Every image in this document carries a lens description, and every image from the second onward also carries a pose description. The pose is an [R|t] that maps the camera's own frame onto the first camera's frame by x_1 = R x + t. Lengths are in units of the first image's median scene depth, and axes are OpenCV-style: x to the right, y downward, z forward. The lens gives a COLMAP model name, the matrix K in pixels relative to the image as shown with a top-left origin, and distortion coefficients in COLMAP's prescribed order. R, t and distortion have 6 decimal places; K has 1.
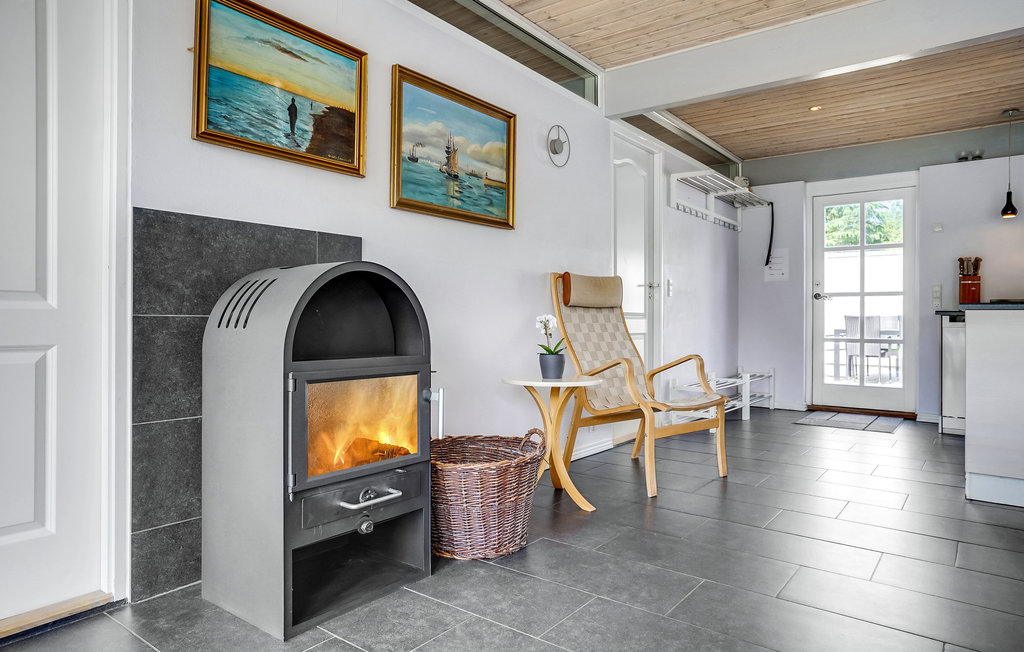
lens RADIAL K [[618.7, 0, 508.1], [0, 618.7, 324.8], [0, 0, 1]] dist [-0.014544, 0.002260]
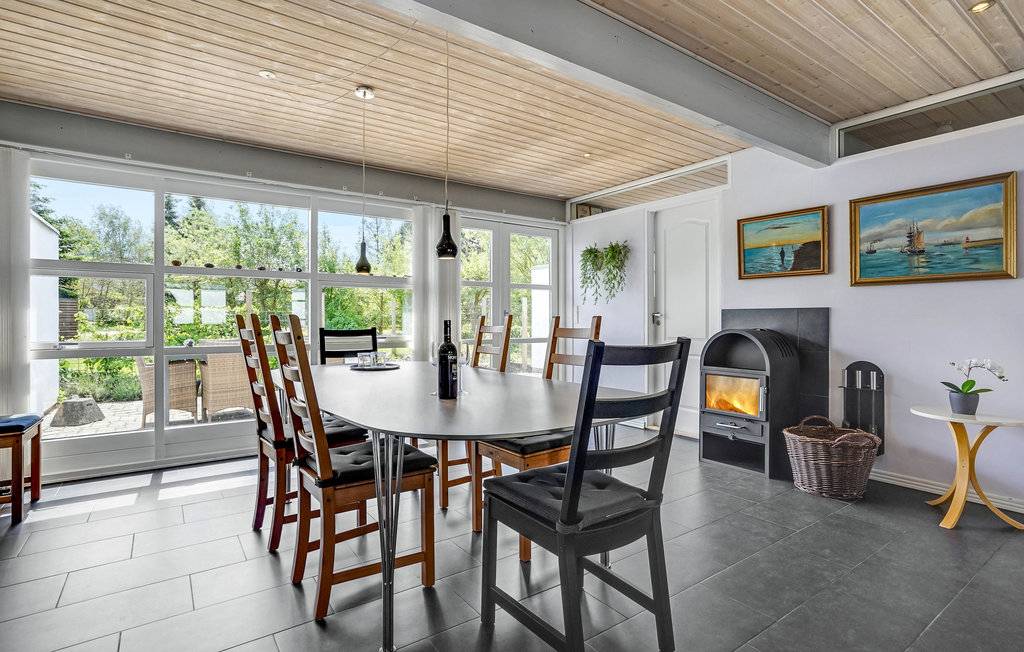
lens RADIAL K [[500.9, 0, 507.5], [0, 500.9, 307.3], [0, 0, 1]] dist [-0.002681, -0.000120]
pose [[-0.296104, -0.009237, -0.955111, 1.176181], [0.005375, 0.999921, -0.011337, -0.105023], [0.955141, -0.008490, -0.296031, 0.437362]]
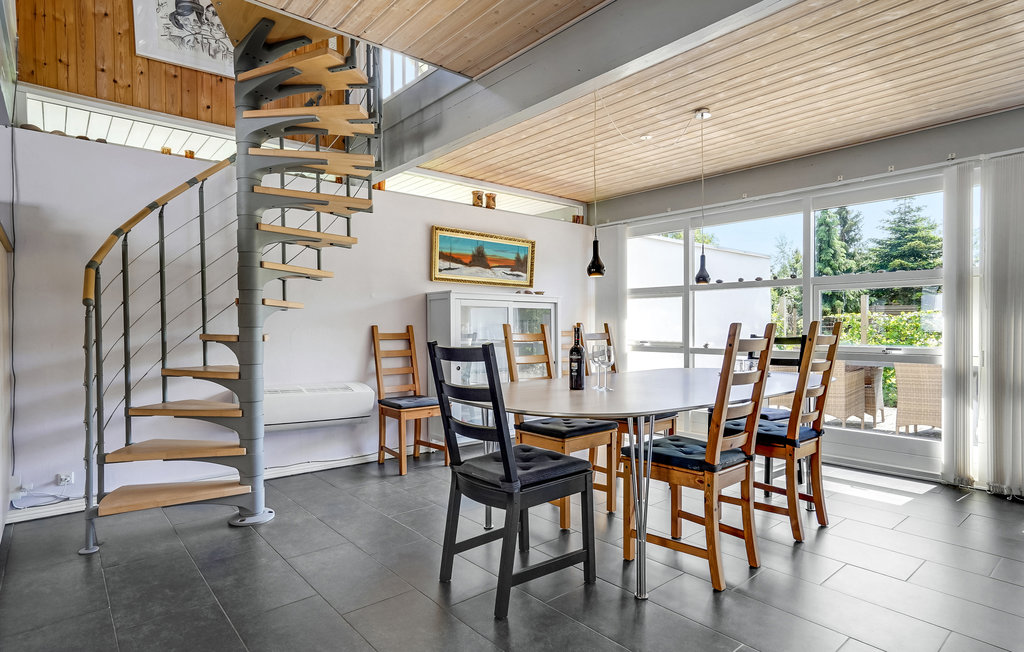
lens RADIAL K [[523.6, 0, 507.4], [0, 523.6, 323.3], [0, 0, 1]] dist [0.015870, 0.005326]
pose [[-0.981390, 0.009405, 0.191792, 0.470260], [0.008824, 0.999954, -0.003885, -0.100121], [-0.191820, -0.002120, -0.981428, 1.085100]]
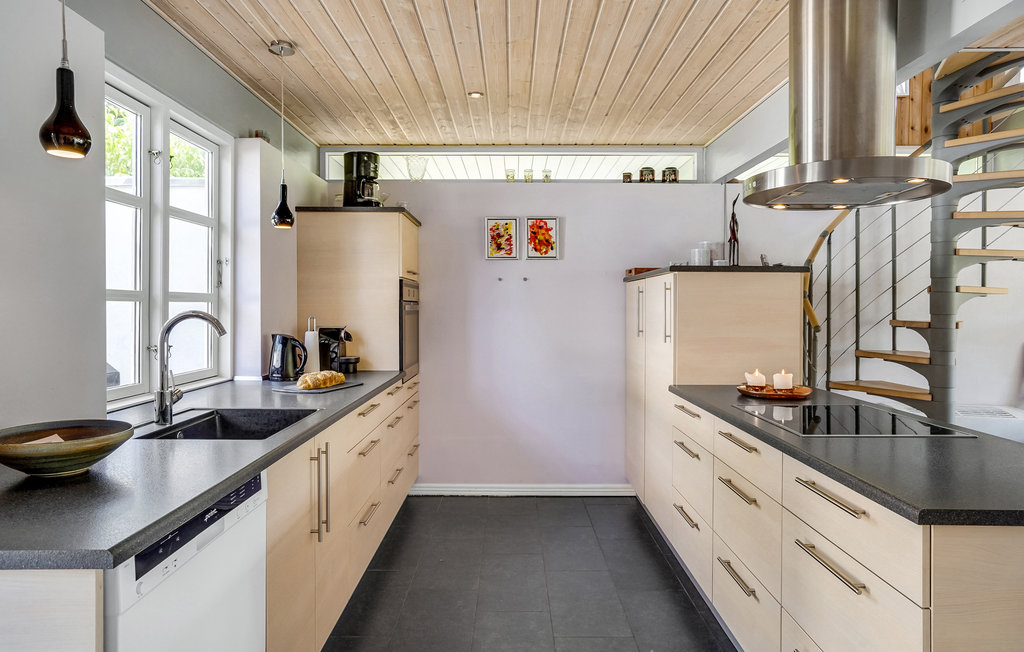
lens RADIAL K [[618.7, 0, 524.8], [0, 618.7, 312.0], [0, 0, 1]] dist [-0.014544, 0.002260]
pose [[-0.638264, -0.008897, 0.769766, 0.748172], [-0.007394, 0.999958, 0.005426, -0.178440], [-0.769782, -0.002228, -0.638303, 1.602895]]
